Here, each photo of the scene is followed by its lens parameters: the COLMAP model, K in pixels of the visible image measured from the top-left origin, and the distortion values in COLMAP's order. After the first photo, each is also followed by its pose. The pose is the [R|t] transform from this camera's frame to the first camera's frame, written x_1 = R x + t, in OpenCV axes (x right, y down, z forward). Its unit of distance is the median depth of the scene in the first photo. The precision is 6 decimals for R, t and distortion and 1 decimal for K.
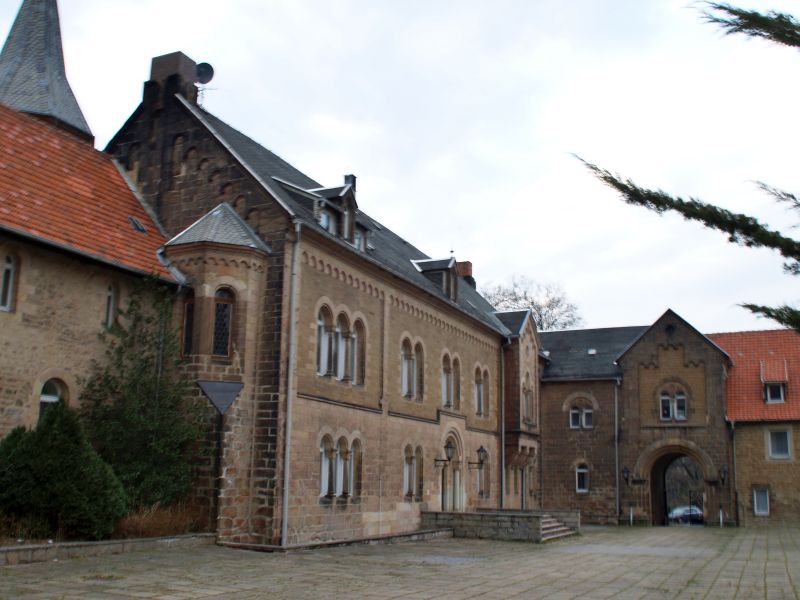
lens RADIAL K [[854.2, 0, 397.0], [0, 854.2, 302.1], [0, 0, 1]] dist [-0.100909, 0.000000]
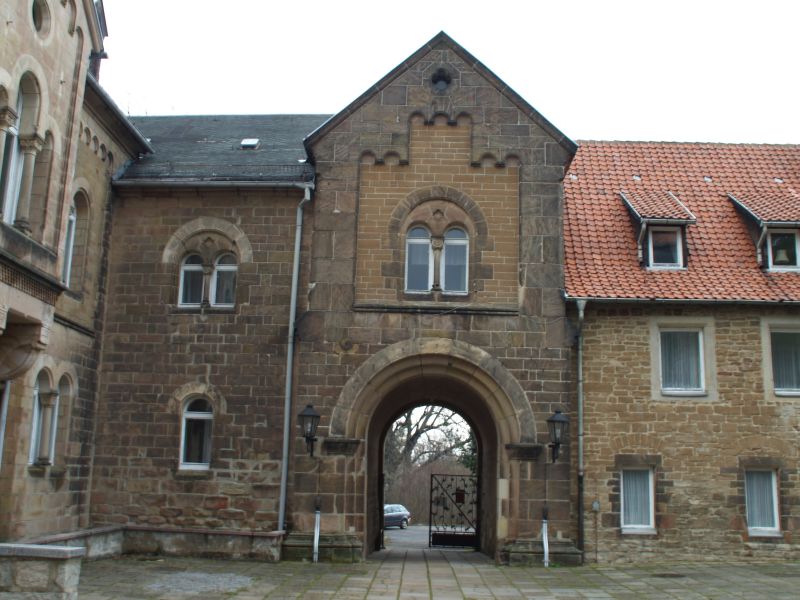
lens RADIAL K [[854.2, 0, 401.9], [0, 854.2, 297.3], [0, 0, 1]] dist [-0.100909, 0.000000]
pose [[0.924647, 0.083165, 0.371634, 0.251601], [-0.085944, 0.996258, -0.009111, 0.226515], [-0.371001, -0.023515, 0.928335, 0.975066]]
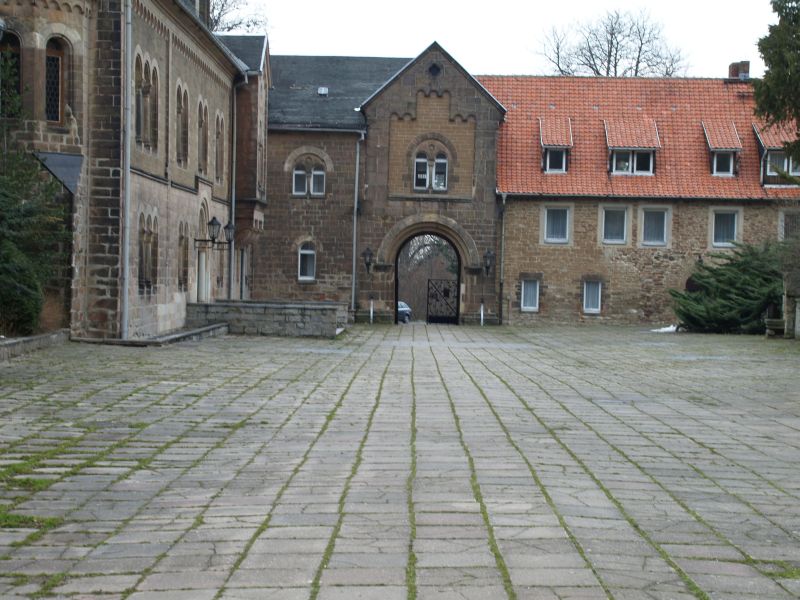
lens RADIAL K [[1514.2, 0, 405.1], [0, 1514.2, 302.2], [0, 0, 1]] dist [0.195846, 0.000000]
pose [[0.919749, -0.005127, 0.392474, -0.370618], [-0.087599, 0.972013, 0.217982, -0.094555], [-0.382607, -0.234869, 0.893559, -0.398835]]
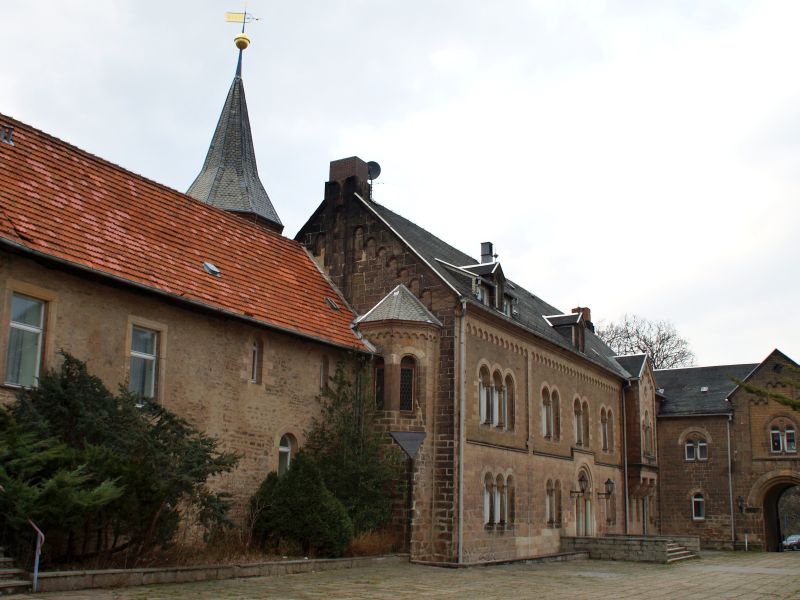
lens RADIAL K [[854.2, 0, 394.4], [0, 854.2, 306.4], [0, 0, 1]] dist [-0.100909, 0.000000]
pose [[0.992764, -0.022817, -0.117893, -0.056981], [0.019746, 0.999436, -0.027156, -0.043369], [0.118447, 0.024631, 0.992655, -0.189924]]
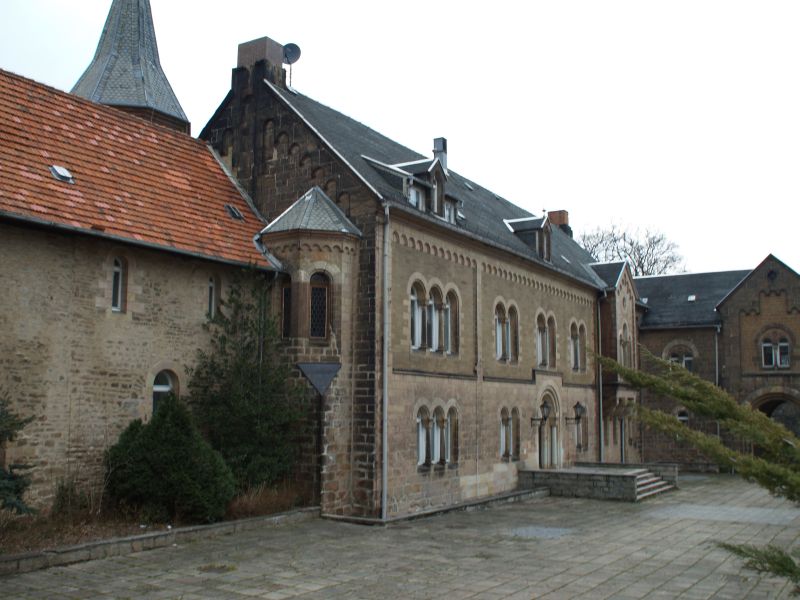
lens RADIAL K [[854.2, 0, 394.9], [0, 854.2, 304.4], [0, 0, 1]] dist [-0.100909, 0.000000]
pose [[0.991928, -0.028090, -0.123651, 0.013847], [0.038335, 0.995954, 0.081273, -0.046277], [0.120868, -0.085358, 0.988992, -0.020739]]
